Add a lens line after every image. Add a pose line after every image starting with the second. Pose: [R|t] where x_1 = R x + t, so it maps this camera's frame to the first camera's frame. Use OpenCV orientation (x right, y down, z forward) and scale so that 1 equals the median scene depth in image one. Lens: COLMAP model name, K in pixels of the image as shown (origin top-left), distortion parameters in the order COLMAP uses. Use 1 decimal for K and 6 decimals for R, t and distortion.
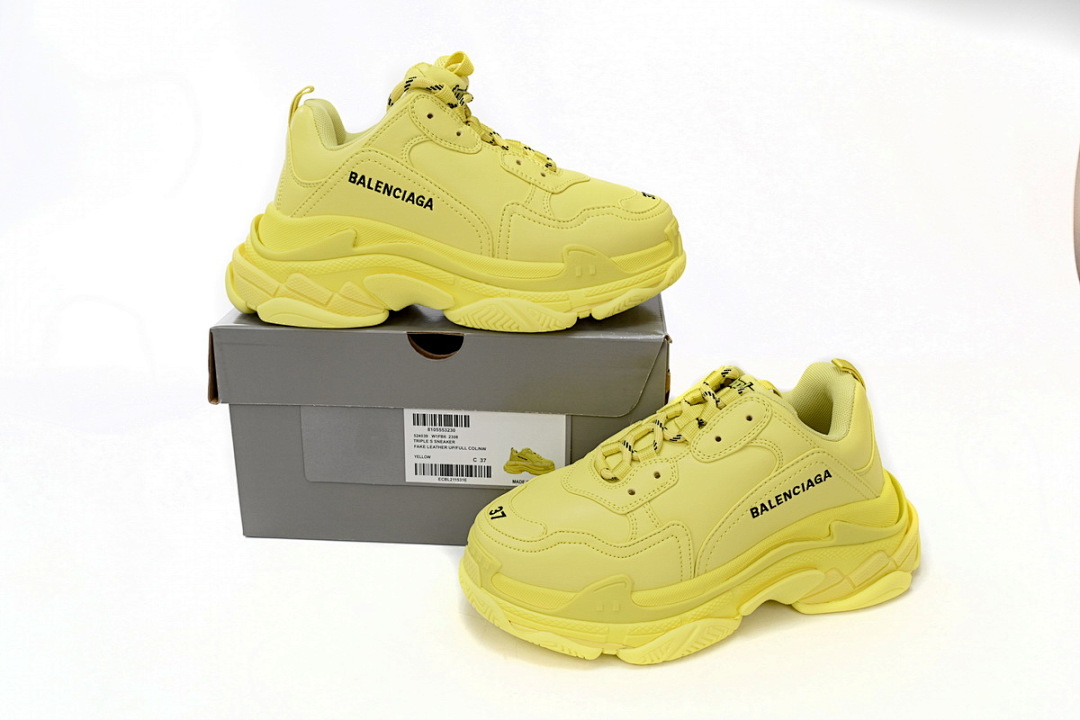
lens RADIAL K [[1075.4, 0, 538.6], [0, 1075.4, 357.1], [0, 0, 1]] dist [0.000026, 0.000000]
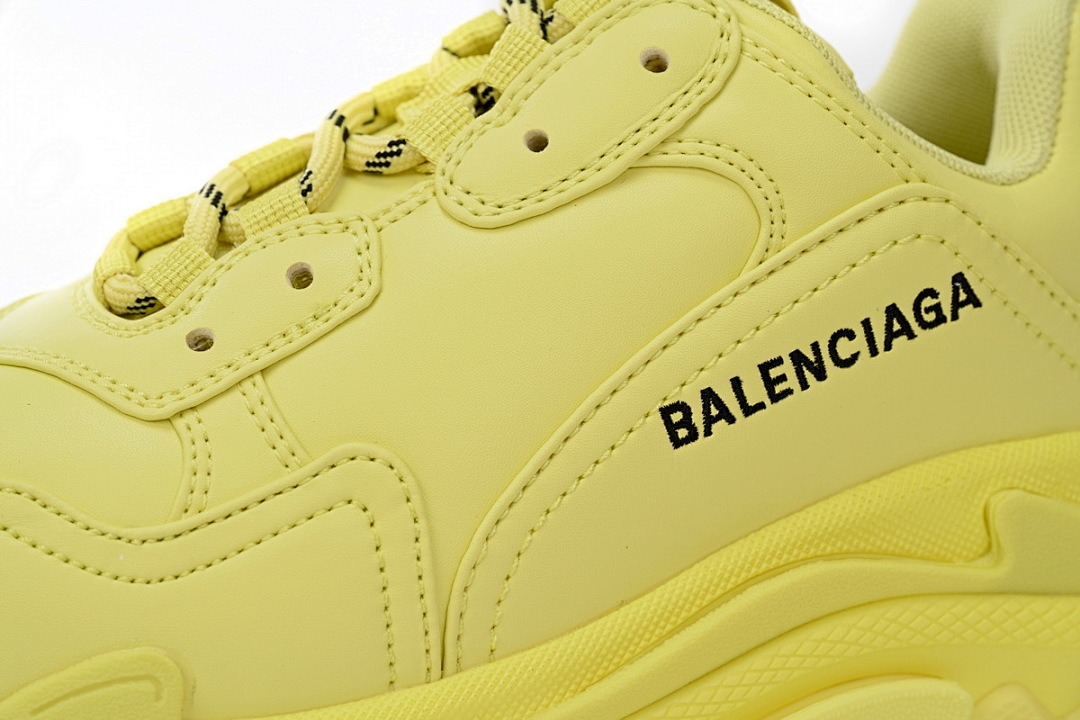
lens RADIAL K [[2728.7, 0, 541.6], [0, 2728.7, 359.0], [0, 0, 1]] dist [0.006059, 0.000000]
pose [[0.999966, 0.001450, 0.008084, 0.162069], [-0.000633, 0.994970, -0.100174, 0.194185], [-0.008189, 0.100166, 0.994937, 0.344204]]
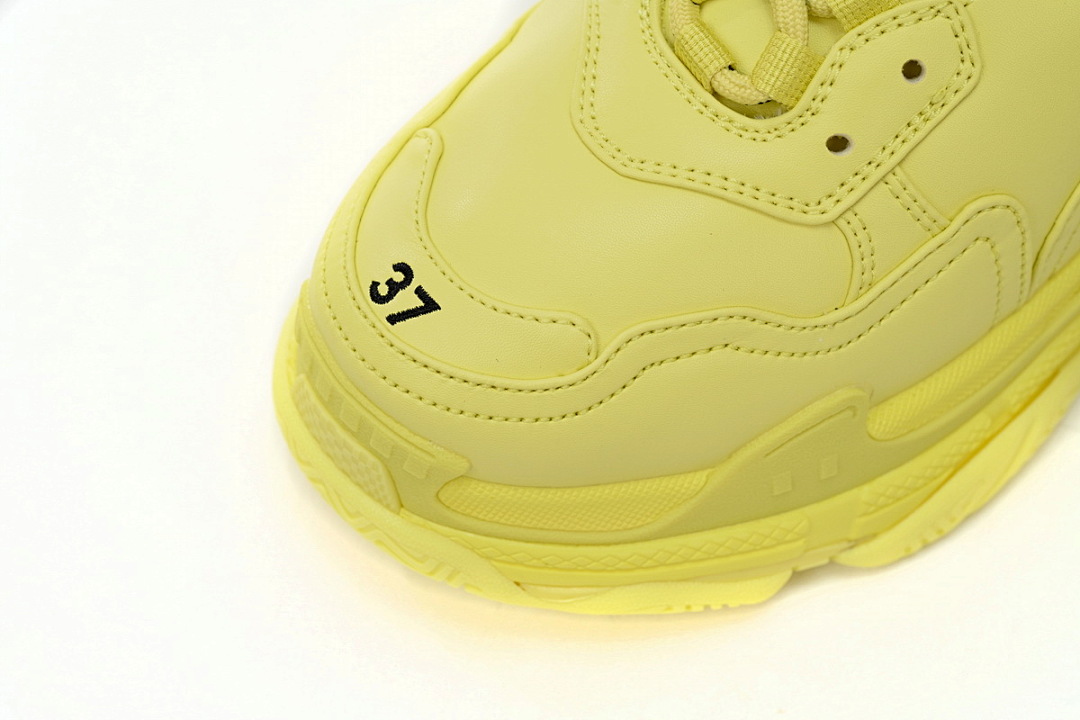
lens RADIAL K [[2241.2, 0, 540.5], [0, 2241.2, 358.9], [0, 0, 1]] dist [-0.021025, 0.000000]
pose [[0.940279, -0.295351, 0.169242, -0.113996], [0.130012, 0.771081, 0.623323, -0.226306], [-0.314598, -0.564094, 0.763430, 0.512893]]
